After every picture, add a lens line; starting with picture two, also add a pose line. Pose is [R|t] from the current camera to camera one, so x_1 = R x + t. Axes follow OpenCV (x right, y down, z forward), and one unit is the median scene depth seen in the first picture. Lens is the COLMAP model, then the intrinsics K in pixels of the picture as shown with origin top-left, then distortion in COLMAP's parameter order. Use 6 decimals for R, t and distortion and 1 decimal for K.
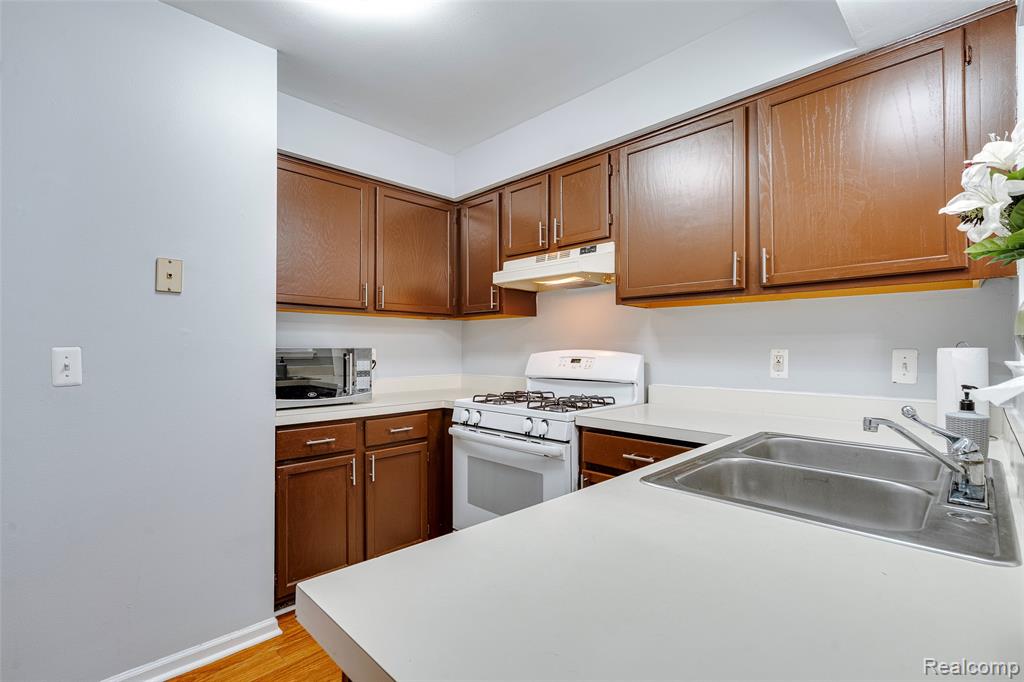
lens RADIAL K [[468.2, 0, 509.6], [0, 468.2, 341.9], [0, 0, 1]] dist [-0.010759, 0.000730]
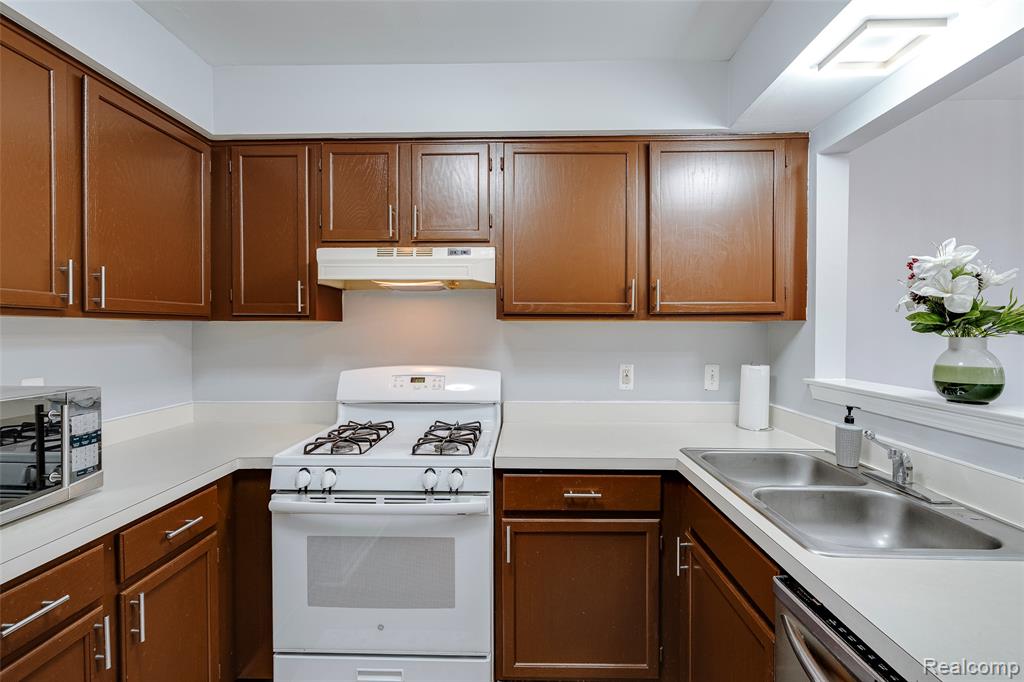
lens RADIAL K [[461.6, 0, 510.3], [0, 461.6, 335.4], [0, 0, 1]] dist [-0.008748, 0.000442]
pose [[0.717158, -0.008806, 0.696855, -0.336010], [-0.010785, 0.999660, 0.023733, -0.064772], [-0.696828, -0.024536, 0.716819, 0.326518]]
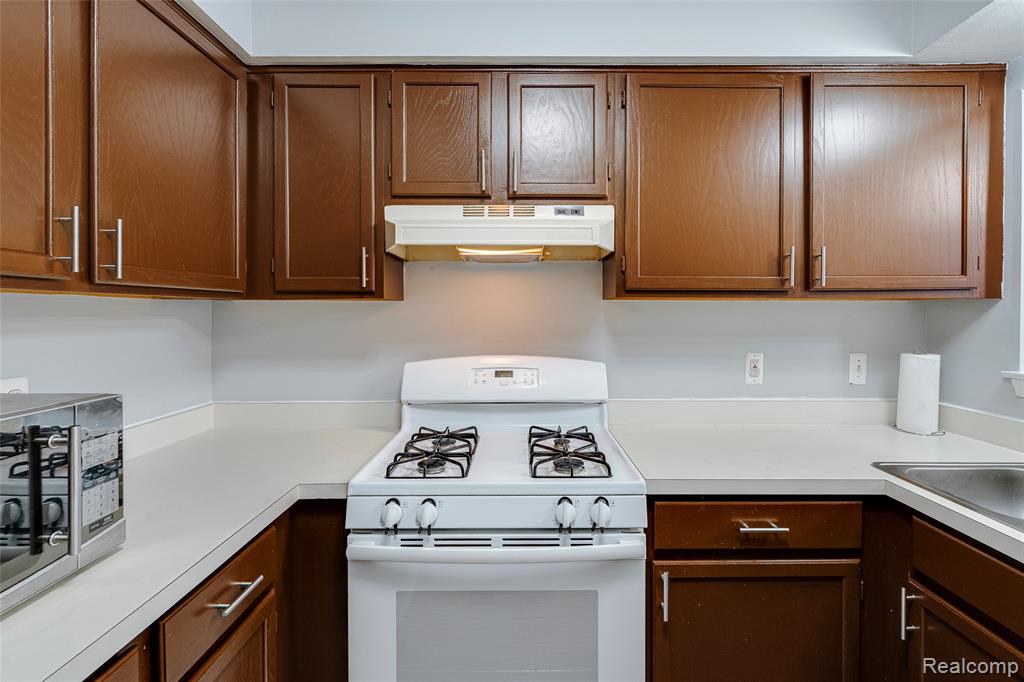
lens RADIAL K [[479.2, 0, 515.3], [0, 479.2, 316.3], [0, 0, 1]] dist [-0.008755, -0.000040]
pose [[0.700392, -0.006702, 0.713727, -0.356736], [-0.010194, 0.999760, 0.019391, -0.058487], [-0.713685, -0.020857, 0.700156, 0.559975]]
